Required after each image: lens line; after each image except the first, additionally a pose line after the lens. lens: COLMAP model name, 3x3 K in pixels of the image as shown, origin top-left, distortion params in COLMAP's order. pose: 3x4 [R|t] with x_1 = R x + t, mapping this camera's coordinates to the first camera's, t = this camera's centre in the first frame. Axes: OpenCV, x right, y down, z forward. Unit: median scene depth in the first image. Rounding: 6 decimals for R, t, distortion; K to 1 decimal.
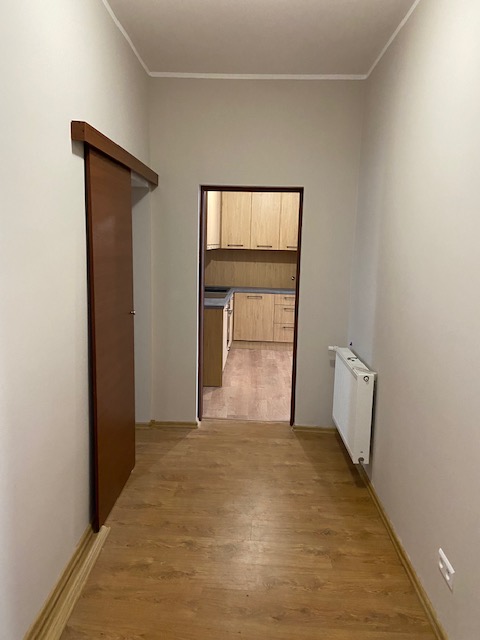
lens RADIAL K [[484.2, 0, 240.0], [0, 484.2, 320.0], [0, 0, 1]] dist [0.112035, -0.151281]
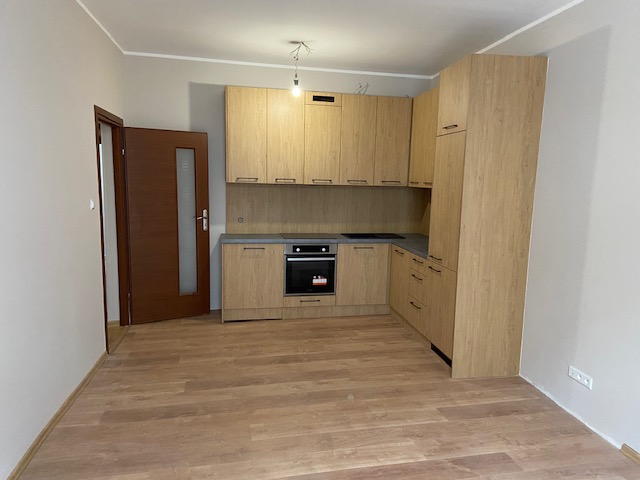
lens RADIAL K [[484.2, 0, 321.4], [0, 484.2, 247.8], [0, 0, 1]] dist [0.112035, -0.151281]
pose [[0.242010, 0.117325, -0.963154, 0.865305], [-0.172727, 0.982016, 0.076222, -0.110300], [0.954775, 0.147917, 0.257923, 0.858929]]
